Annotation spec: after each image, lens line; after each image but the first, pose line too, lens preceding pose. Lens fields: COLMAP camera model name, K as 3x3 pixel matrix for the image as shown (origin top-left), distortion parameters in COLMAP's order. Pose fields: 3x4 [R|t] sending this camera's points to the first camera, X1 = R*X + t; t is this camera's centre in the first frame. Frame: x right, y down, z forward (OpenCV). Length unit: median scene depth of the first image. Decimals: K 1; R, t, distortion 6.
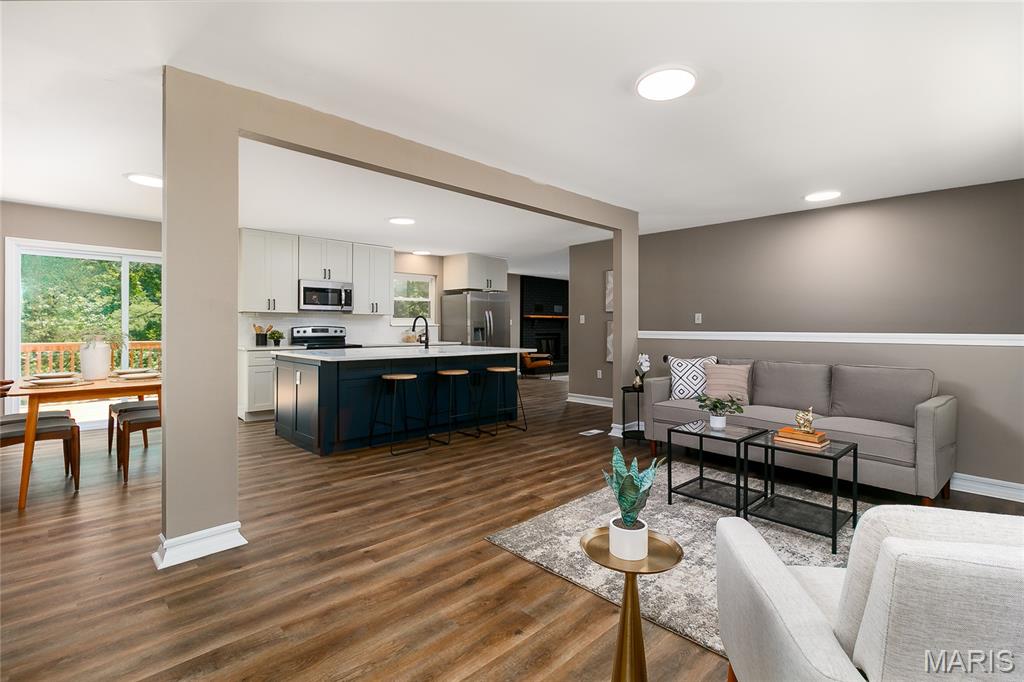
lens RADIAL K [[473.4, 0, 518.8], [0, 473.4, 325.5], [0, 0, 1]] dist [0.004769, -0.001432]
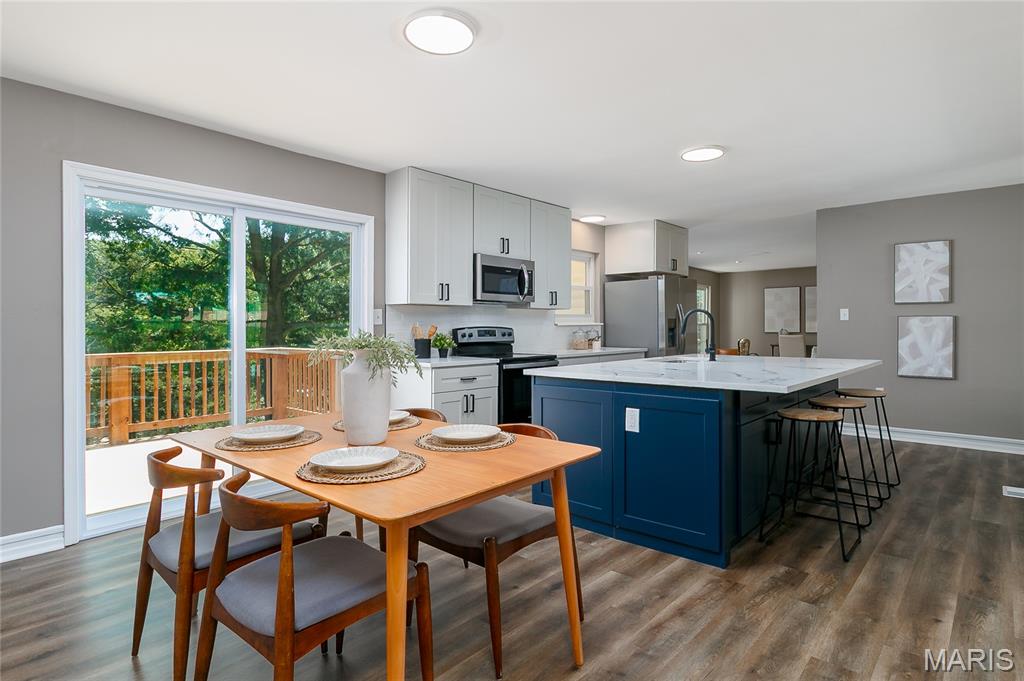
lens RADIAL K [[540.7, 0, 514.4], [0, 540.7, 334.2], [0, 0, 1]] dist [-0.000992, -0.000867]
pose [[0.998173, -0.006970, 0.060018, -0.438573], [0.005930, 0.999830, 0.017481, -0.000949], [-0.060129, -0.017093, 0.998044, 0.259875]]
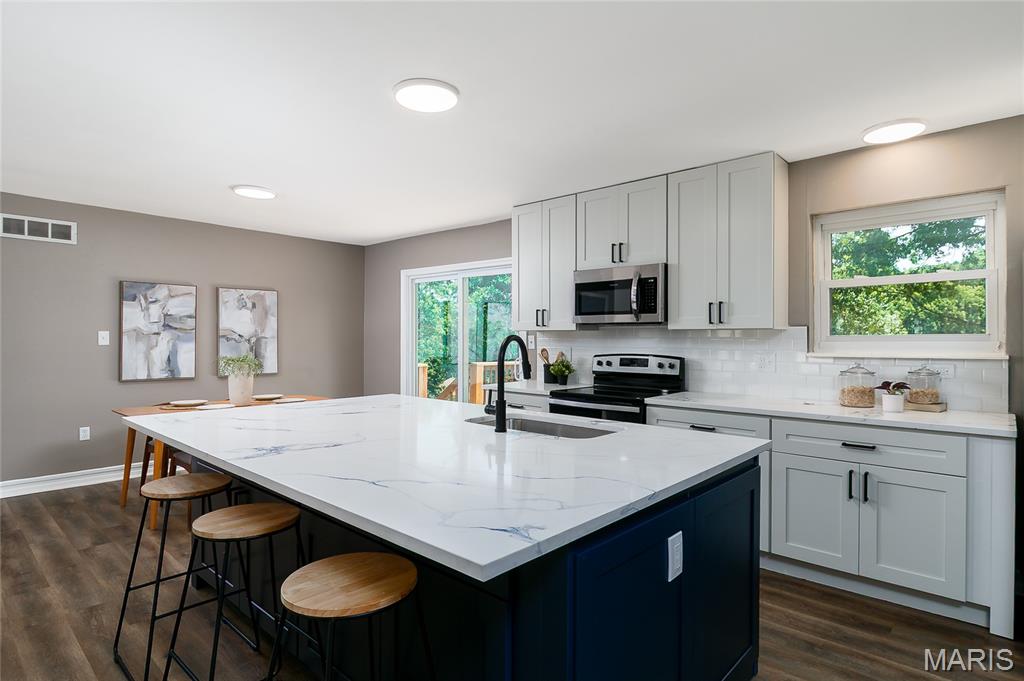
lens RADIAL K [[540.7, 0, 529.8], [0, 540.7, 332.9], [0, 0, 1]] dist [-0.000992, -0.000867]
pose [[0.071216, -0.011546, -0.997394, 0.173598], [0.001093, 0.999933, -0.011497, -0.015656], [0.997460, -0.000271, 0.071224, 0.867303]]
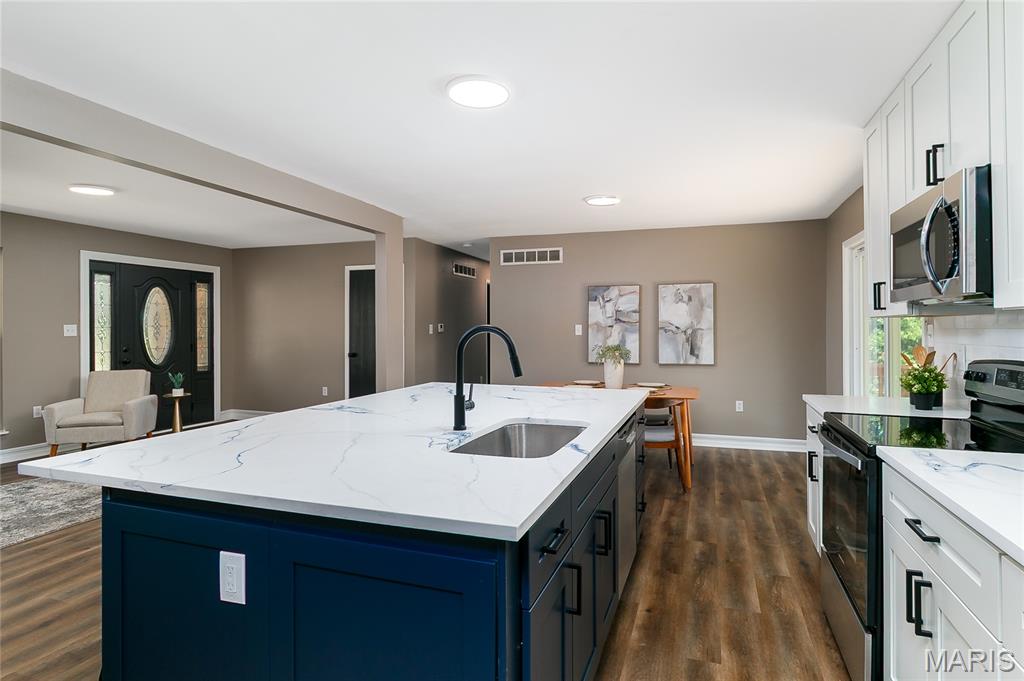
lens RADIAL K [[540.7, 0, 515.8], [0, 540.7, 342.1], [0, 0, 1]] dist [-0.000992, -0.000867]
pose [[-0.902297, 0.009019, -0.431021, -0.063462], [0.000609, 0.999807, 0.019646, -0.015073], [0.431115, 0.017464, -0.902128, 1.176435]]
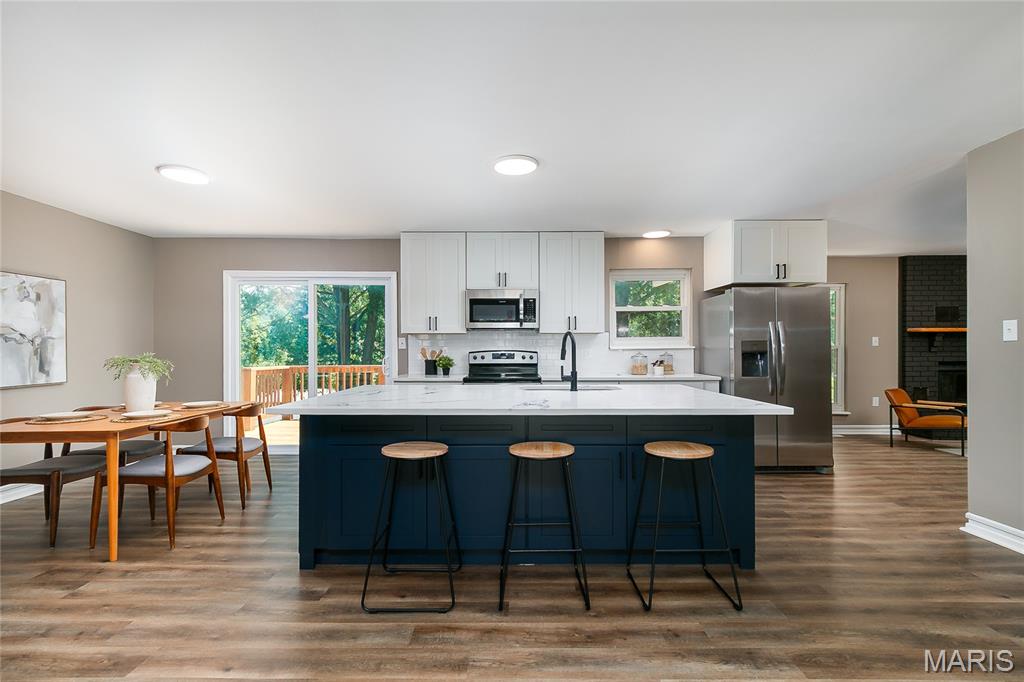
lens RADIAL K [[473.4, 0, 510.8], [0, 473.4, 350.2], [0, 0, 1]] dist [0.004769, -0.001432]
pose [[0.713951, -0.002912, -0.700190, 0.122620], [0.006917, 0.999972, 0.002895, -0.000821], [0.700162, -0.006910, 0.713951, 0.482694]]
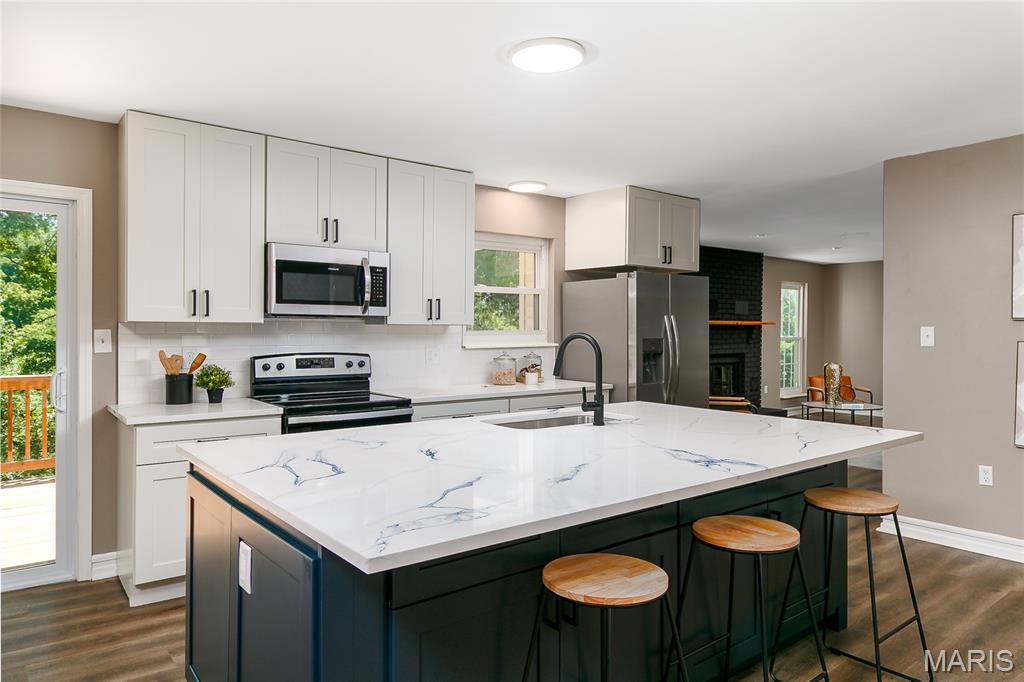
lens RADIAL K [[667.1, 0, 510.3], [0, 667.1, 338.6], [0, 0, 1]] dist [0.006536, 0.001915]
pose [[0.994580, 0.001848, -0.103962, -0.184048], [-0.000264, 0.999884, 0.015244, -0.021551], [0.103978, -0.015134, 0.994464, 0.425423]]
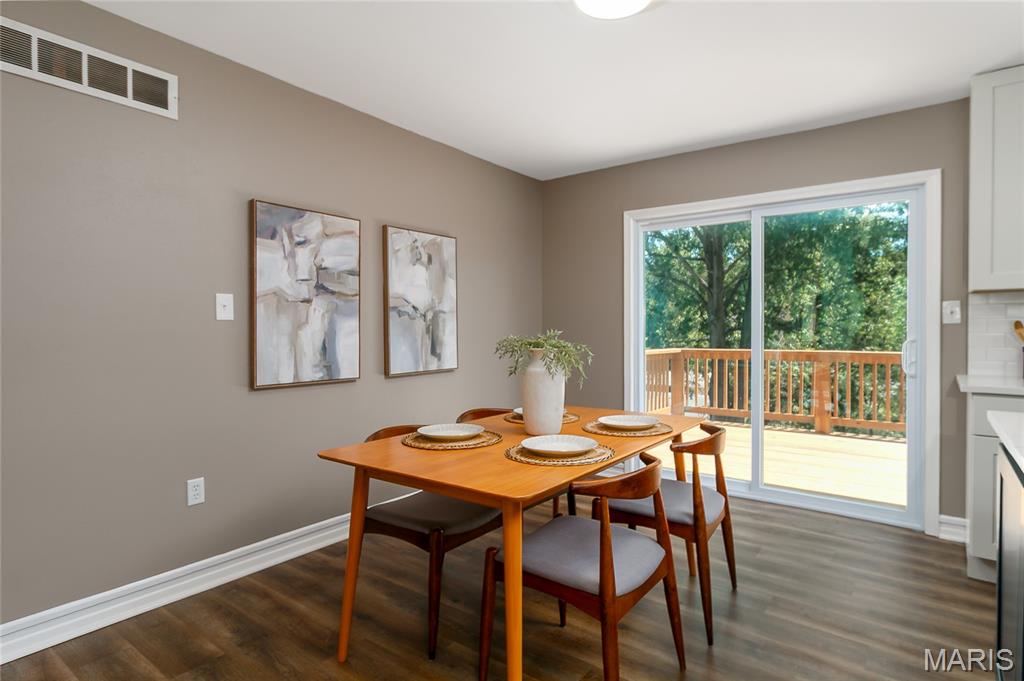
lens RADIAL K [[540.7, 0, 529.4], [0, 540.7, 333.4], [0, 0, 1]] dist [-0.000992, -0.000867]
pose [[0.158577, 0.004902, -0.987334, -0.175438], [0.008903, 0.999940, 0.006395, 0.000228], [0.987306, -0.009805, 0.158524, 0.504789]]
